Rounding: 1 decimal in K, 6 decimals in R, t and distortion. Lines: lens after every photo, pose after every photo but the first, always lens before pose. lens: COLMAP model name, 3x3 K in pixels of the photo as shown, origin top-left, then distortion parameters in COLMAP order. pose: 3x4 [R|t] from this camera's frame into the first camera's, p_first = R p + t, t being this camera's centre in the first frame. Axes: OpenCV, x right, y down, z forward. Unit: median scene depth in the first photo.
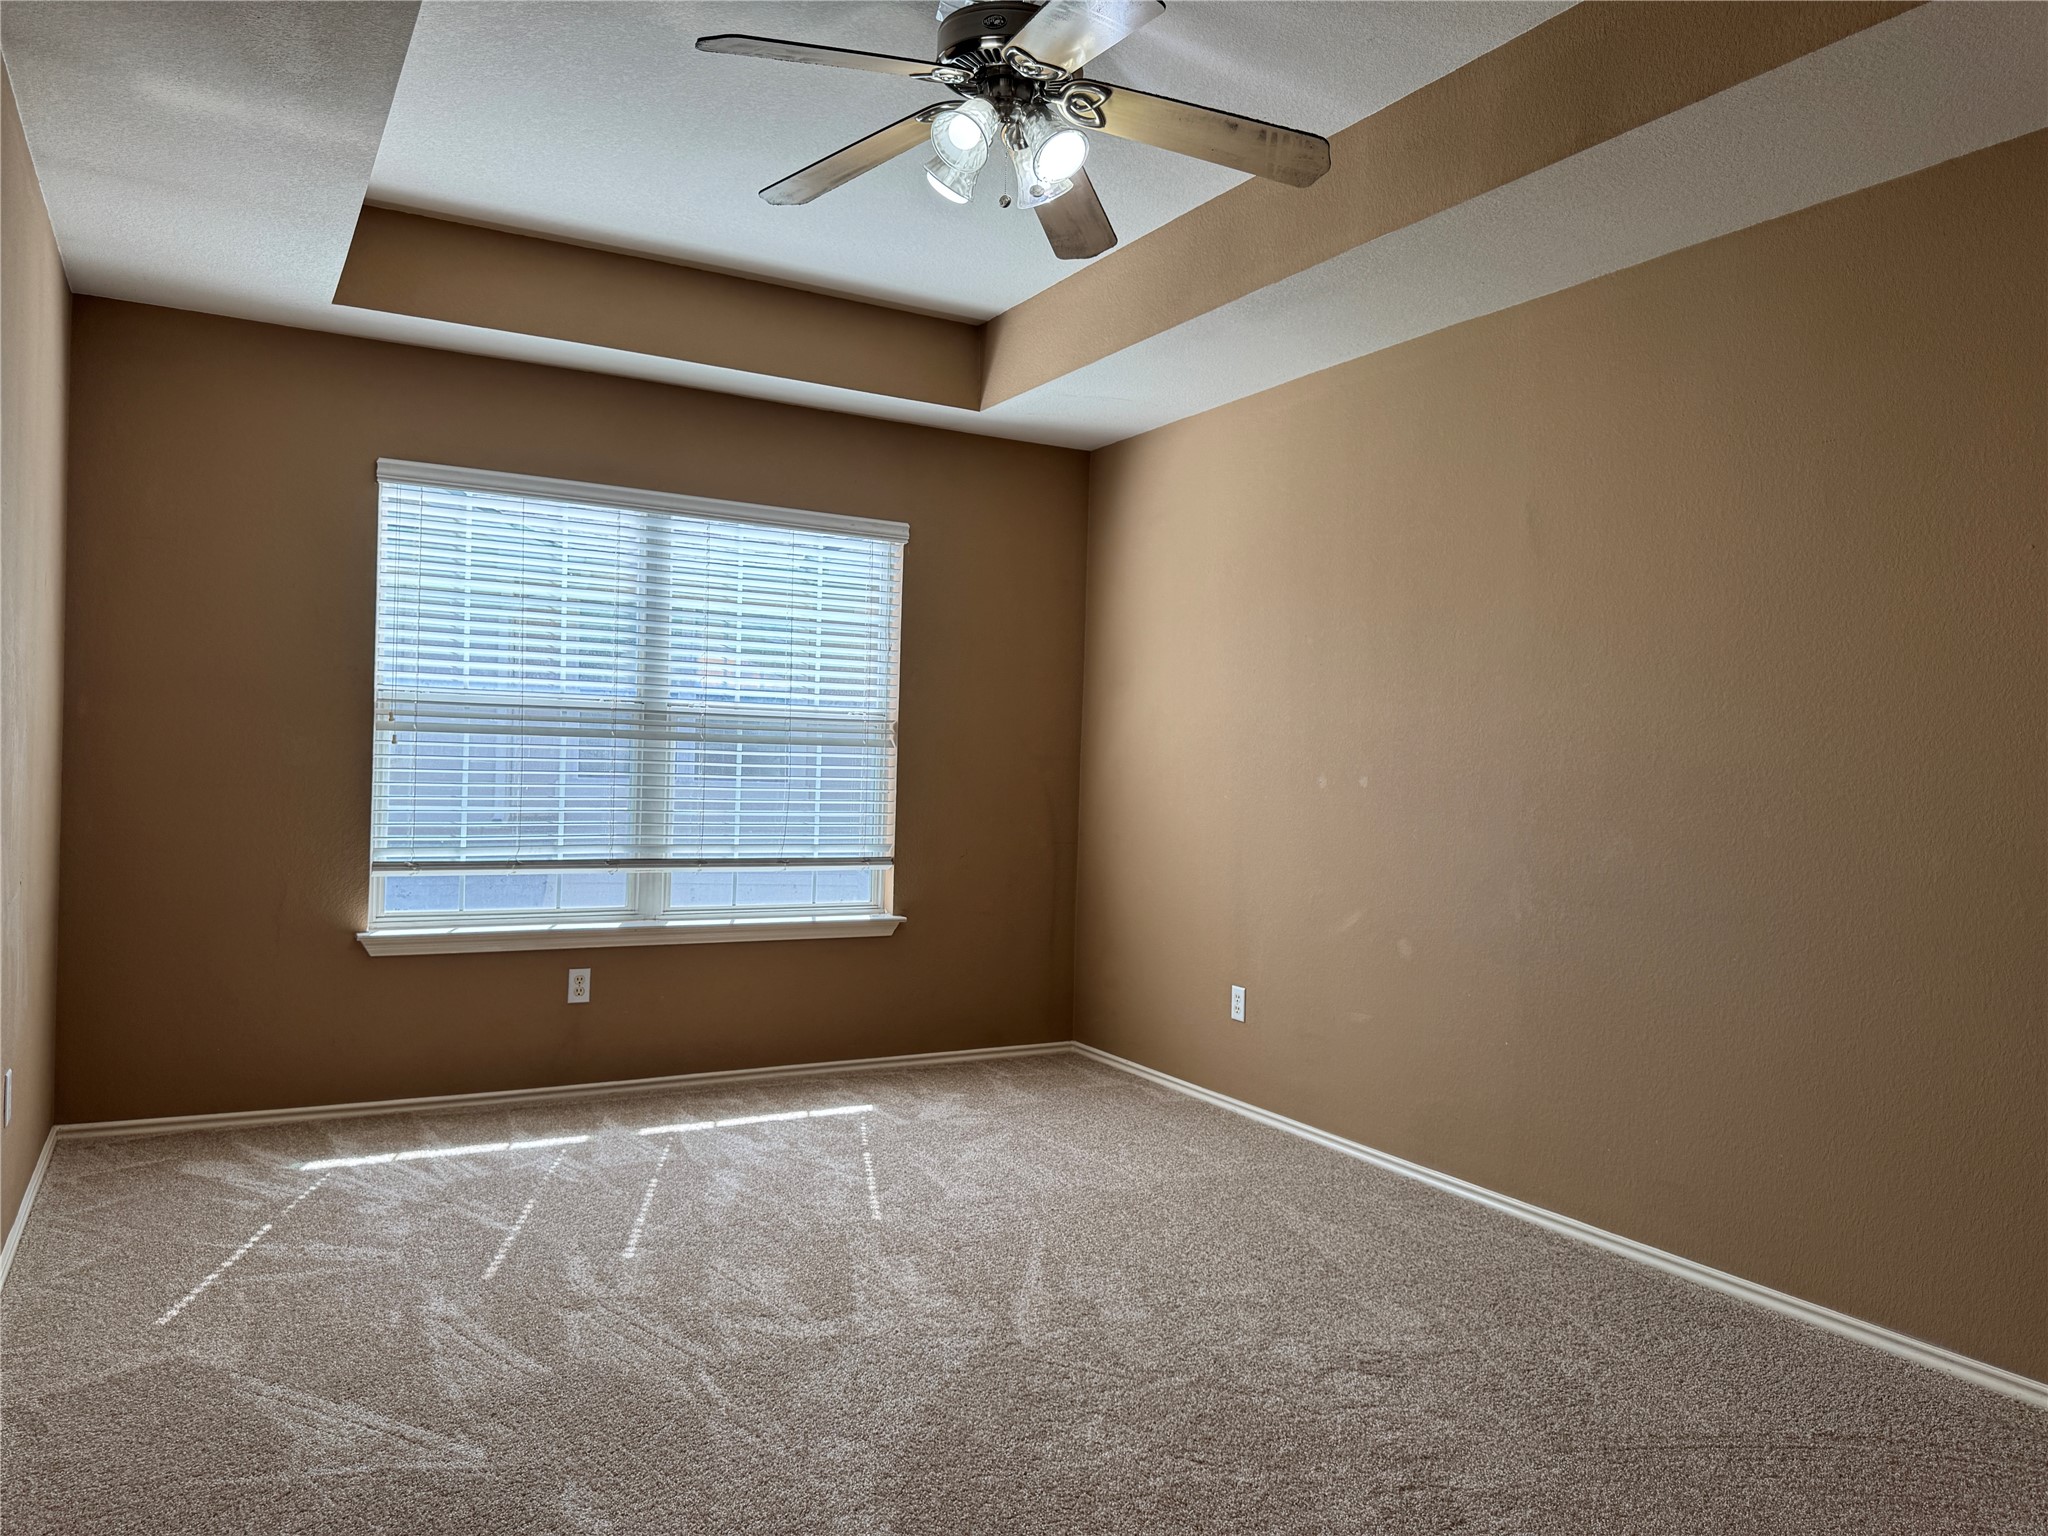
lens RADIAL K [[1434.0, 0, 1025.2], [0, 1434.0, 713.8], [0, 0, 1]] dist [-0.001024, 0.000005]
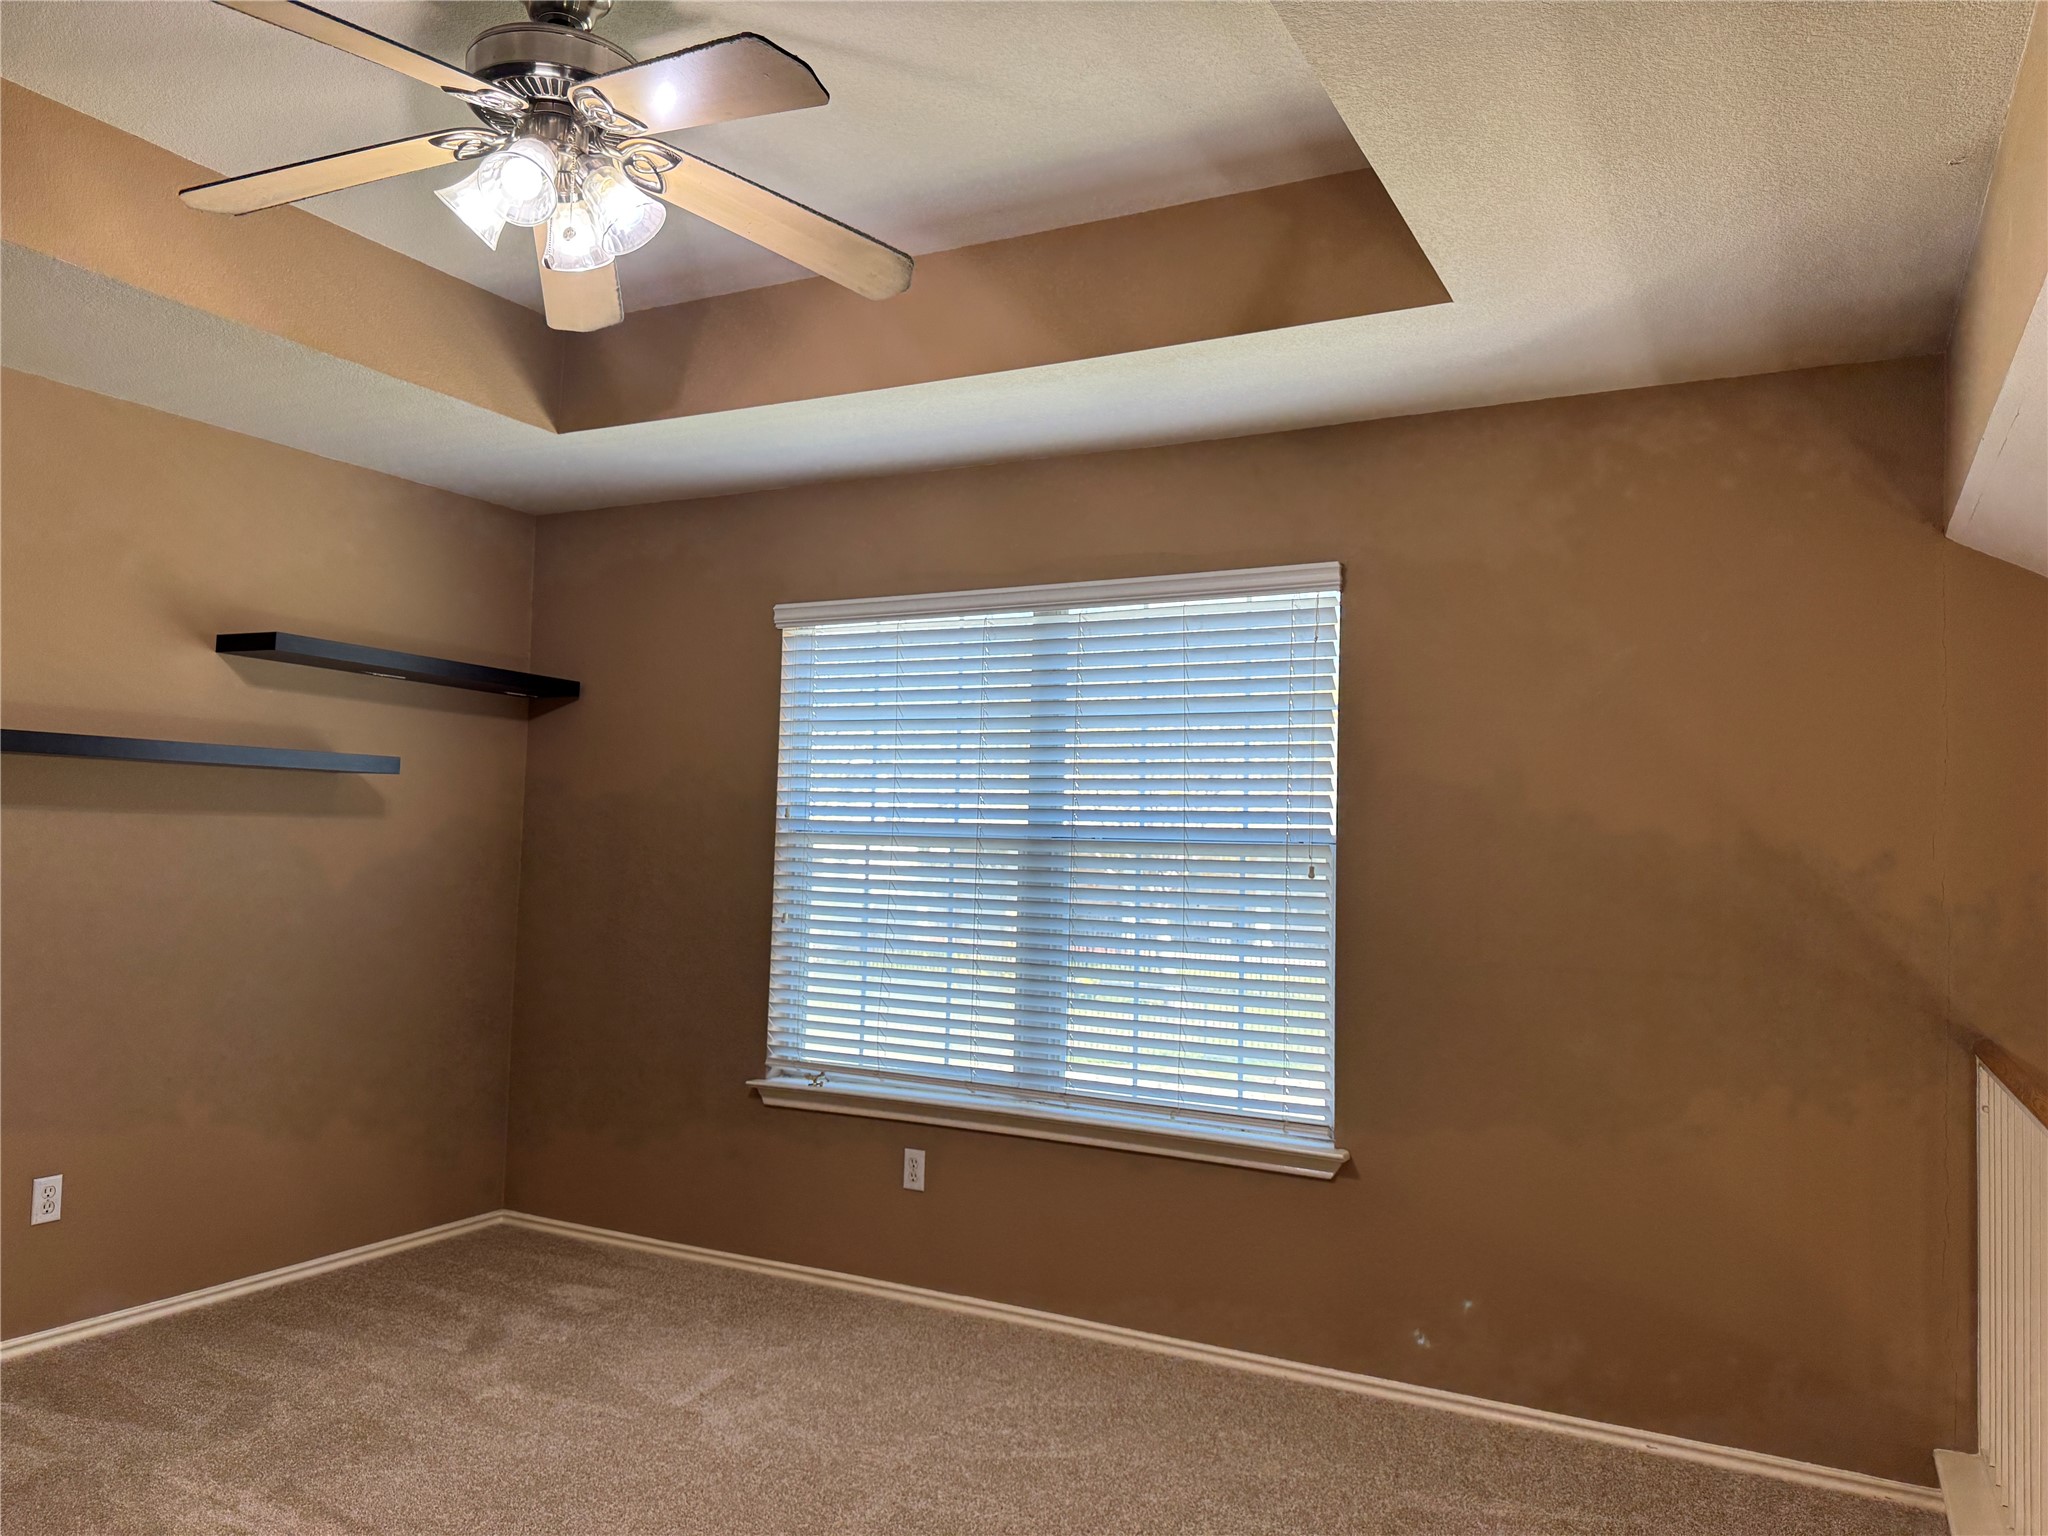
lens RADIAL K [[1438.9, 0, 1024.0], [0, 1438.9, 768.0], [0, 0, 1]] dist [-0.000383, -0.002155]
pose [[0.861835, 0.016813, 0.506911, -0.257775], [0.003131, 0.999255, -0.038465, -0.000210], [-0.507180, 0.034738, 0.861140, 0.108639]]
